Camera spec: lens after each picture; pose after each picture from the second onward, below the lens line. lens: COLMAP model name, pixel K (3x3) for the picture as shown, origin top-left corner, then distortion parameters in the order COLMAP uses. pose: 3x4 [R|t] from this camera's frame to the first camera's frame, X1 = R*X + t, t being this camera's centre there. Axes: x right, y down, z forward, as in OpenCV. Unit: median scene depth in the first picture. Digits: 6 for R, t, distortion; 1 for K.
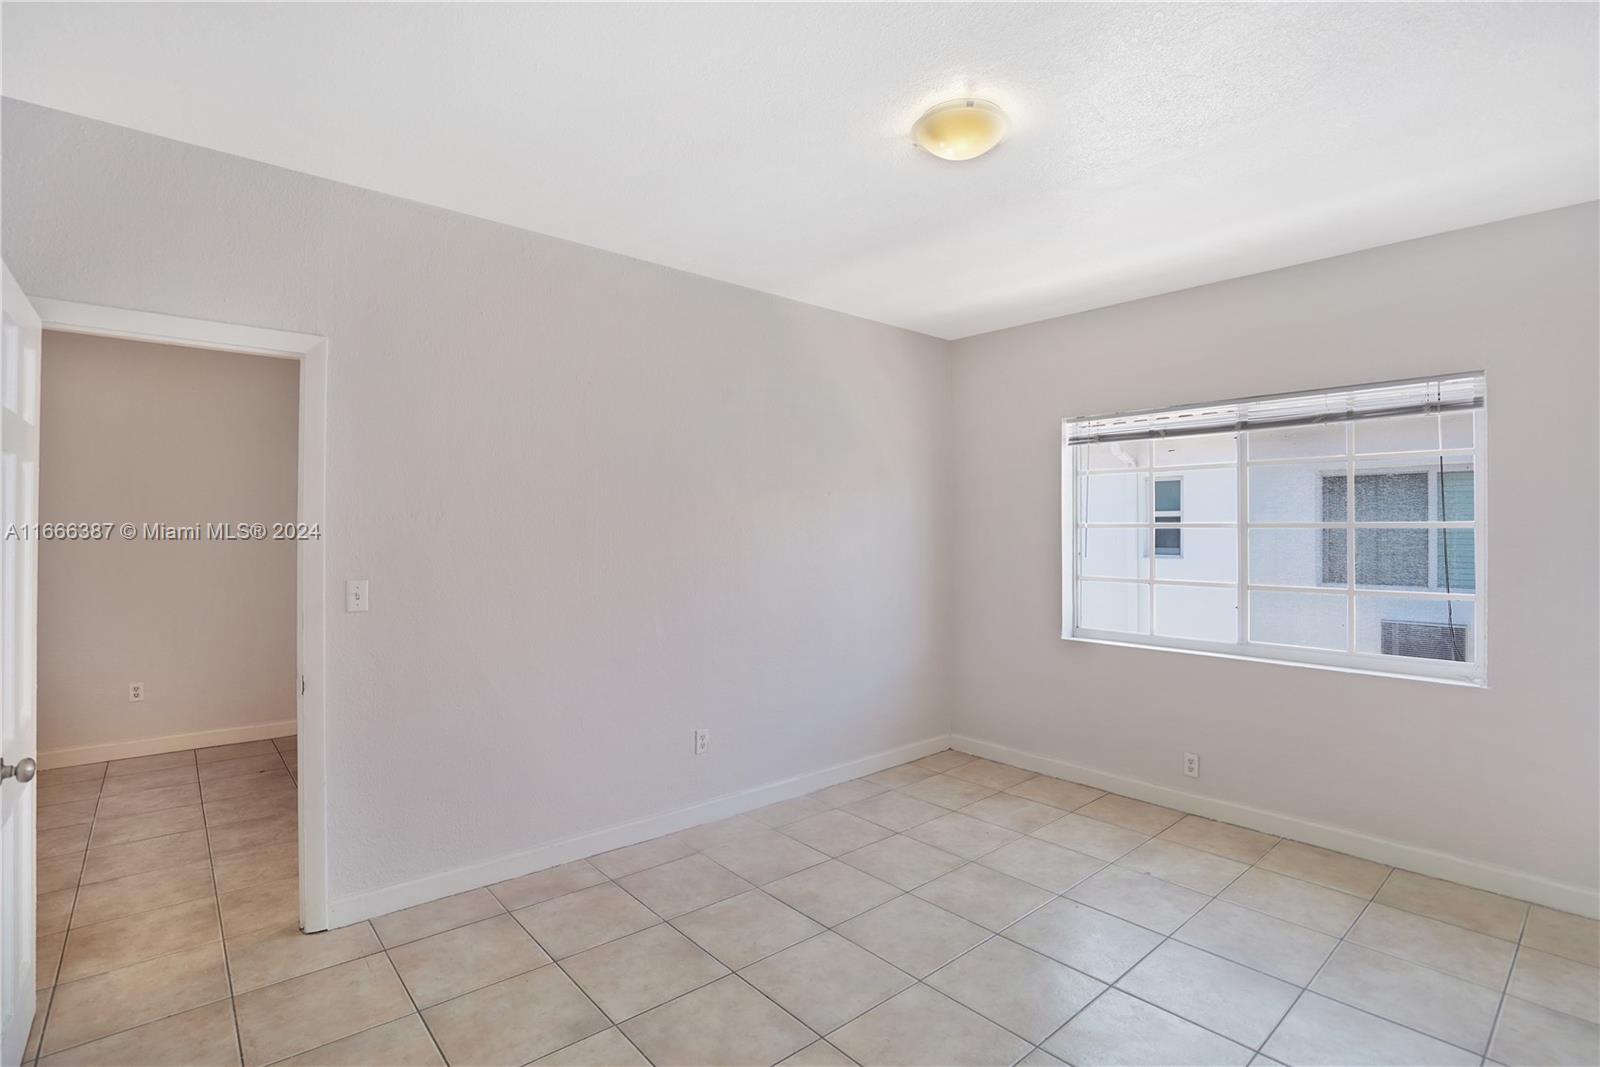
lens RADIAL K [[755.4, 0, 798.1], [0, 755.4, 528.5], [0, 0, 1]] dist [-0.061603, 0.024124]
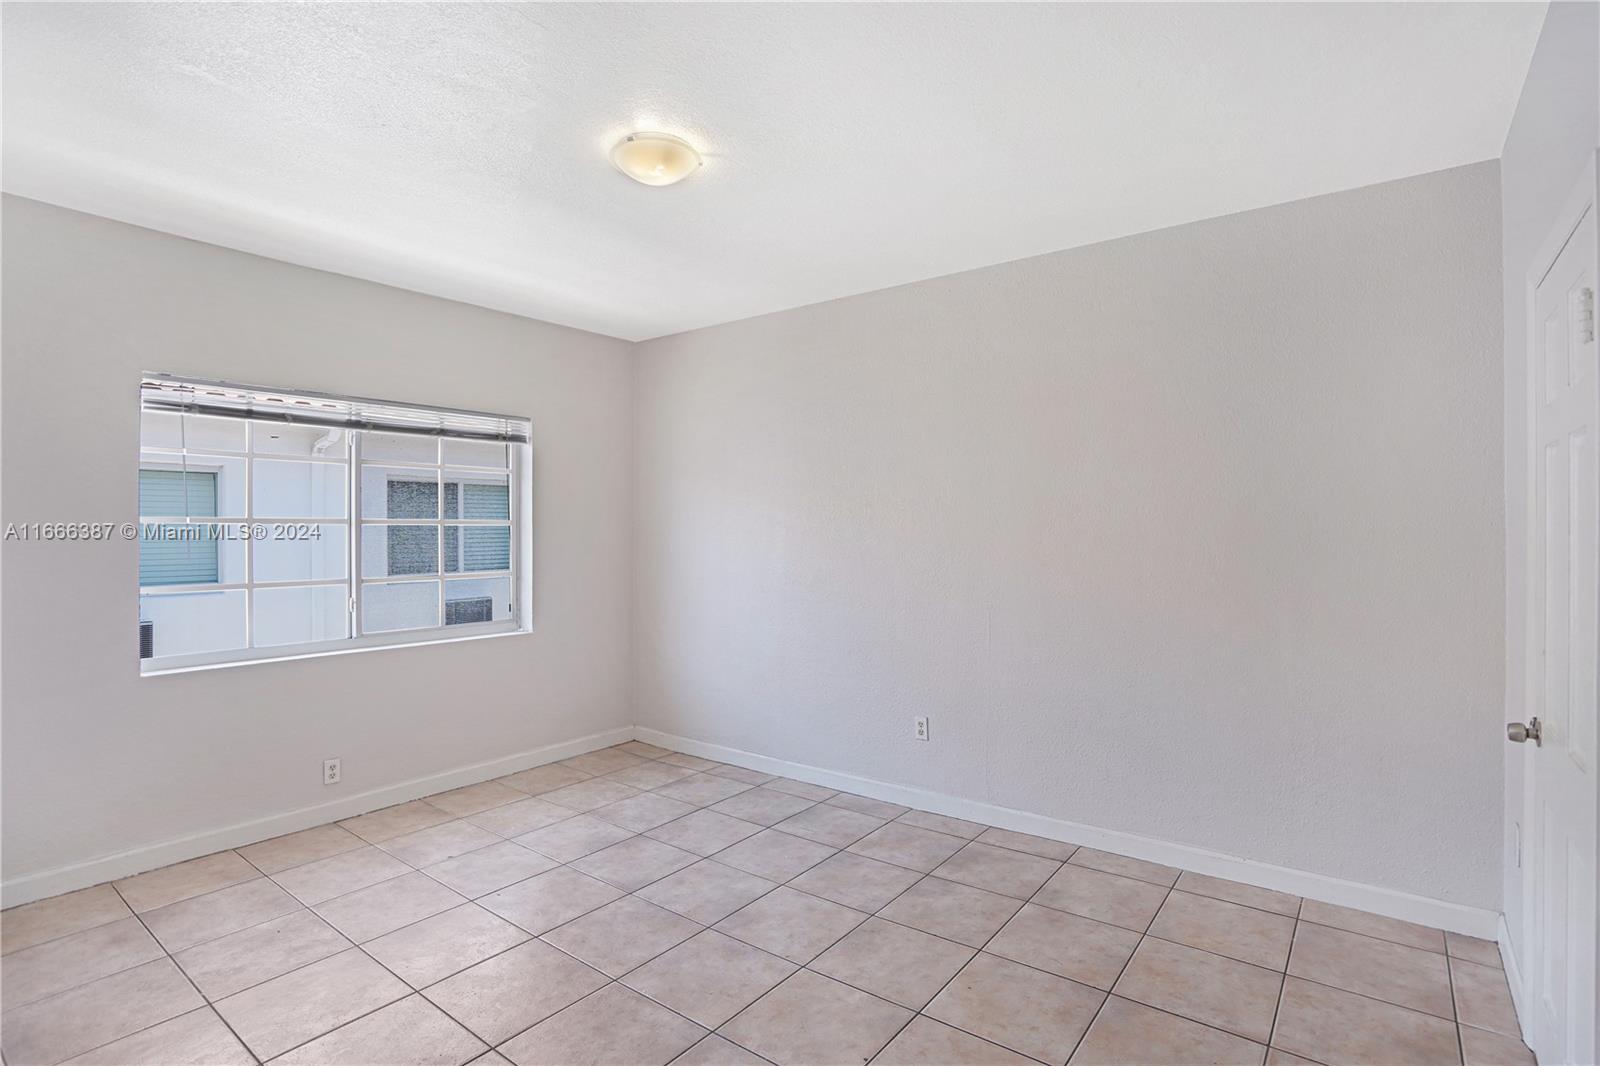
lens RADIAL K [[782.4, 0, 800.0], [0, 782.4, 533.0], [0, 0, 1]] dist [-0.051200, 0.024999]
pose [[-0.201565, -0.006470, 0.979454, -0.650023], [-0.007331, 0.999960, 0.005096, 0.000688], [-0.979448, -0.006153, -0.201604, 0.699259]]
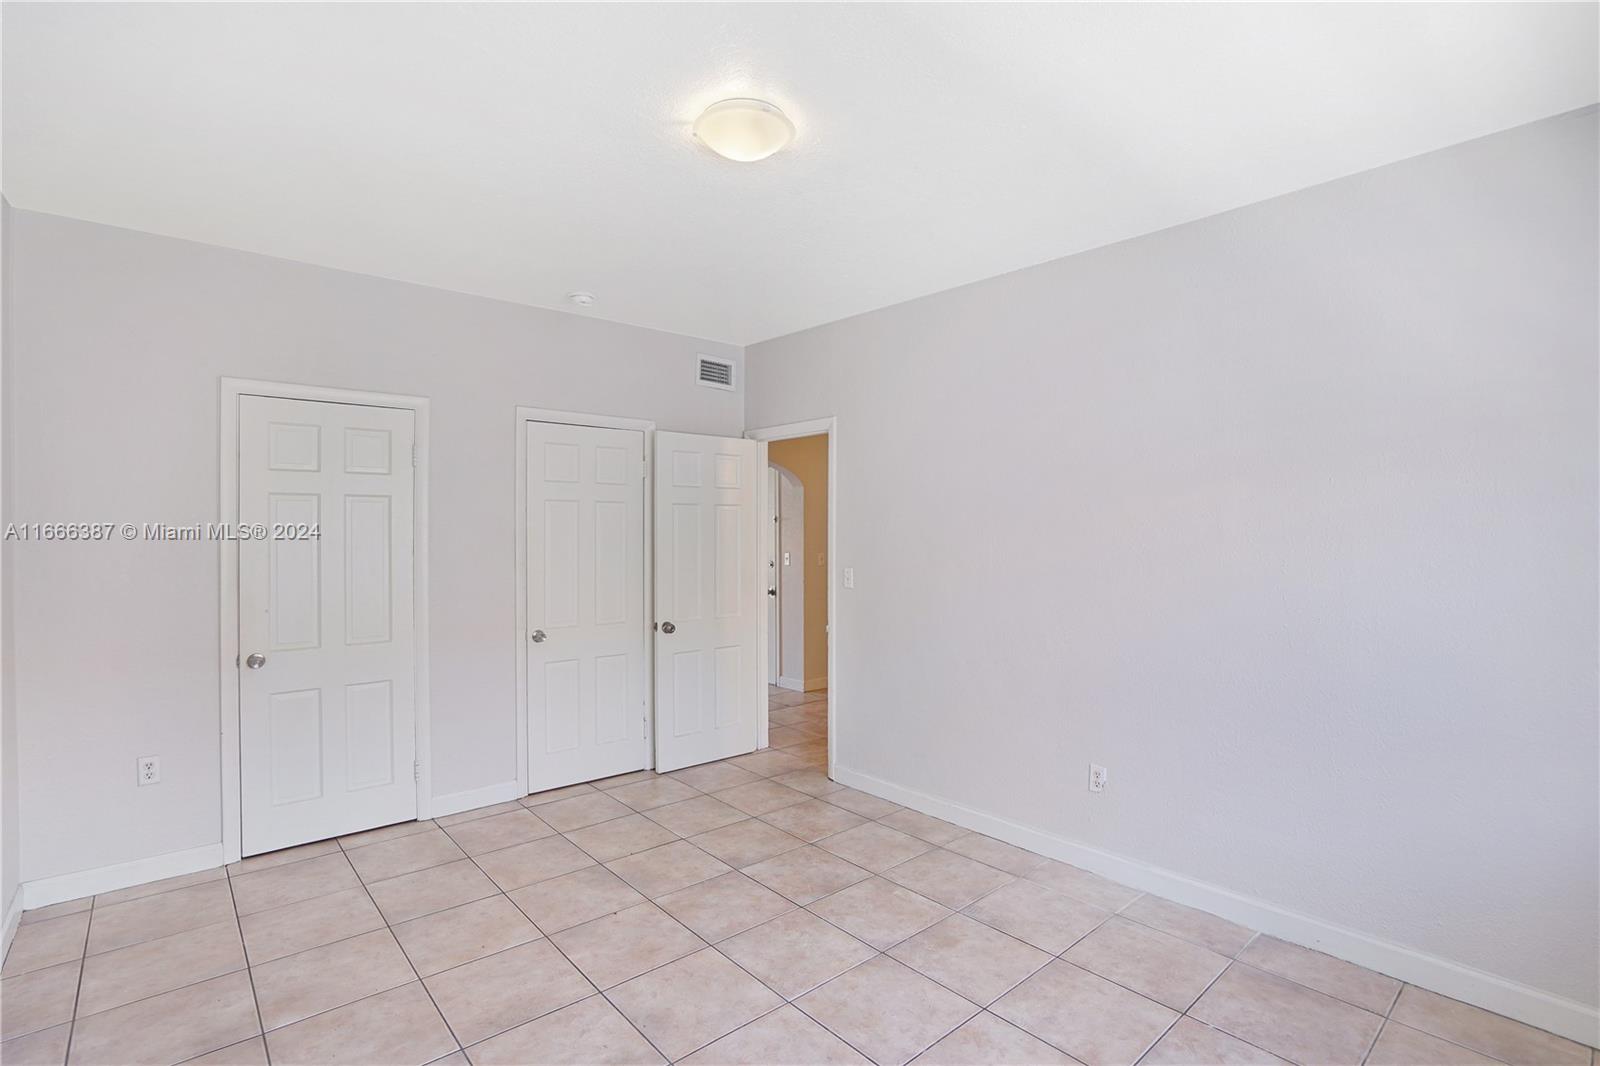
lens RADIAL K [[764.0, 0, 796.8], [0, 764.0, 541.7], [0, 0, 1]] dist [-0.066813, 0.031578]
pose [[-0.002103, 0.015023, -0.999885, 0.827706], [0.010770, 0.999830, 0.014999, -0.009076], [0.999940, -0.010737, -0.002264, 0.735608]]
